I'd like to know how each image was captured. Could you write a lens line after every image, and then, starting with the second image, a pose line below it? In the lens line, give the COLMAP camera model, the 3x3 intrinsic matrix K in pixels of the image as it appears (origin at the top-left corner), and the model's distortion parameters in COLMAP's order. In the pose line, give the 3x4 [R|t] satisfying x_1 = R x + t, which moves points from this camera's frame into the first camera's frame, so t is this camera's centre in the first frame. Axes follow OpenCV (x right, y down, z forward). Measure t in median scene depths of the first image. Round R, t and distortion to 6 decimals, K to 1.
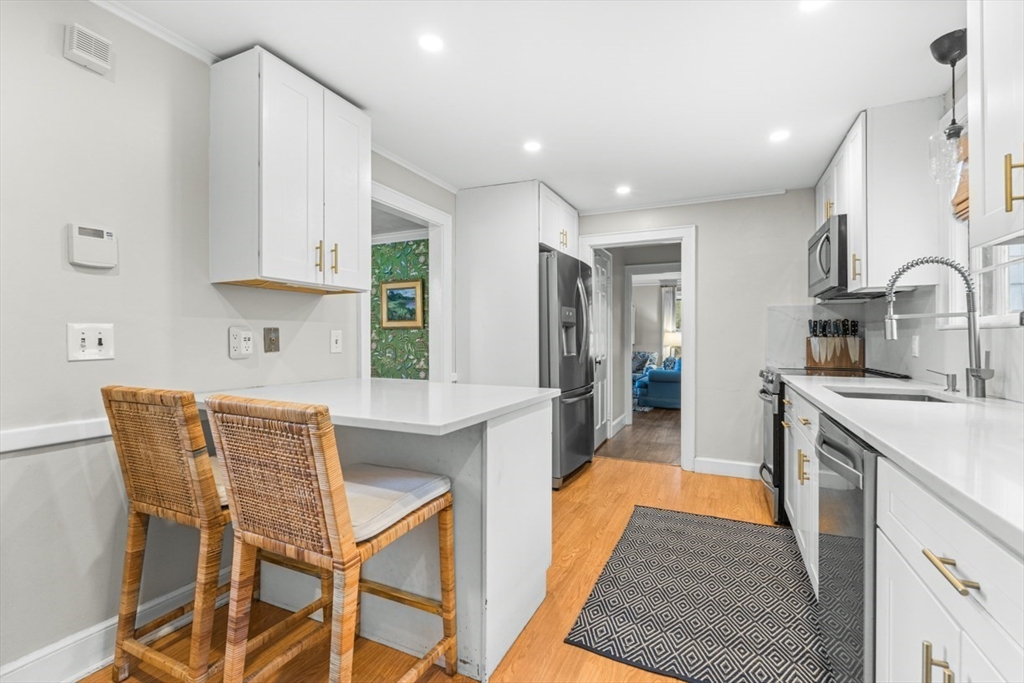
lens RADIAL K [[454.8, 0, 512.0], [0, 454.8, 341.5], [0, 0, 1]] dist [-0.002785, -0.000201]
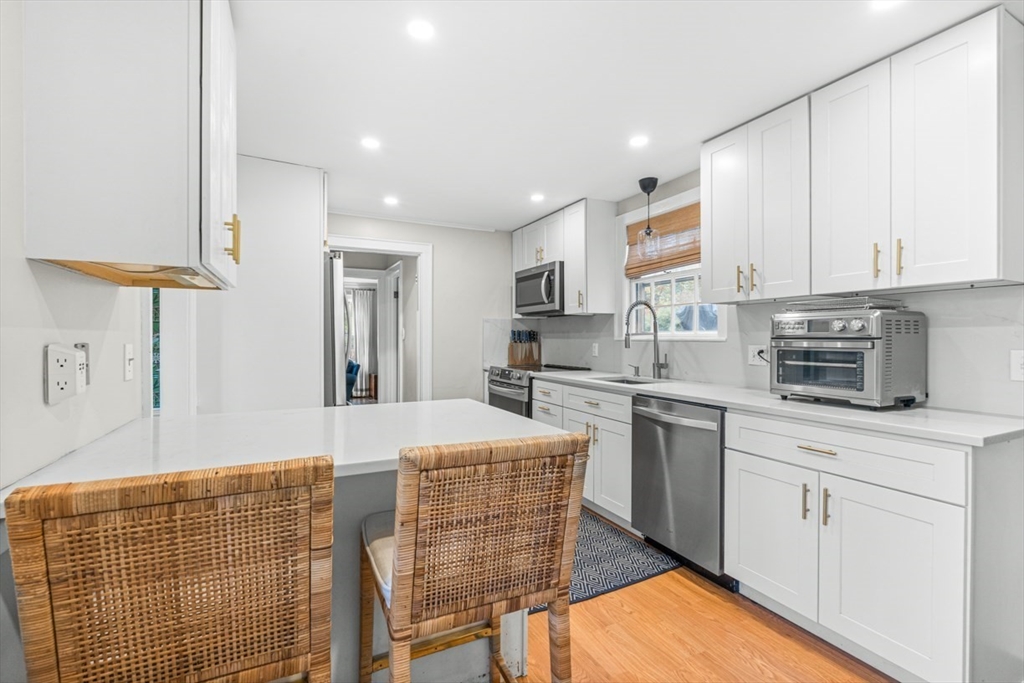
lens RADIAL K [[454.8, 0, 512.0], [0, 454.8, 341.5], [0, 0, 1]] dist [-0.002785, -0.000201]
pose [[0.625742, -0.006631, 0.780002, -0.530894], [0.003698, 0.999978, 0.005534, -0.027543], [-0.780022, -0.000579, 0.625752, 0.199314]]
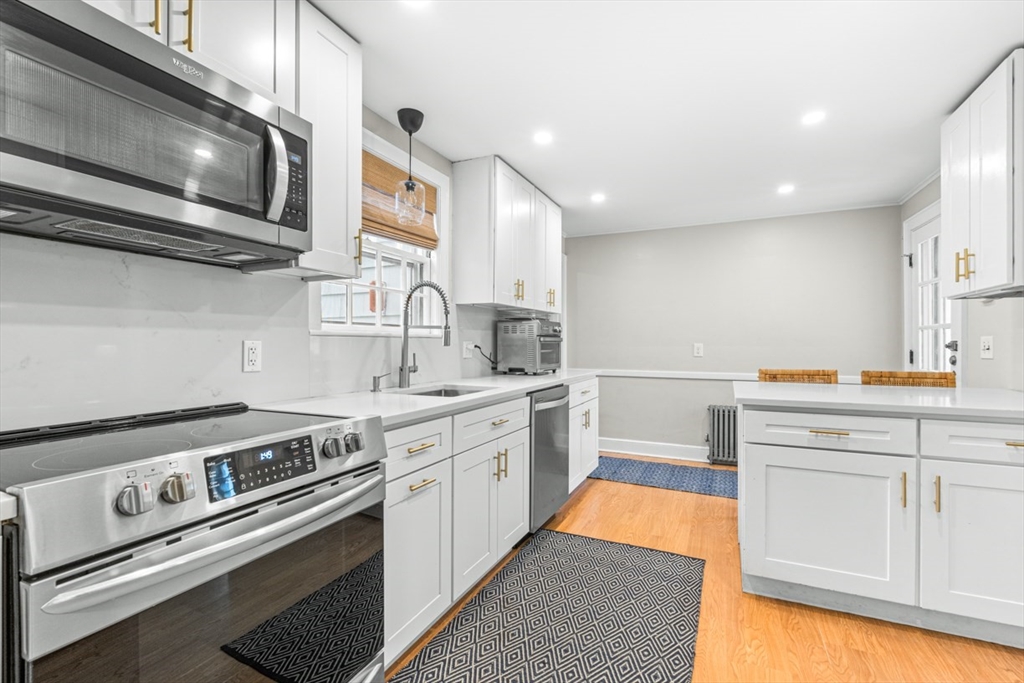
lens RADIAL K [[454.8, 0, 512.0], [0, 454.8, 341.5], [0, 0, 1]] dist [-0.002785, -0.000201]
pose [[-0.999956, -0.001724, 0.009222, 0.441545], [-0.001720, 0.999998, 0.000455, -0.012571], [-0.009223, 0.000439, -0.999957, 1.560746]]
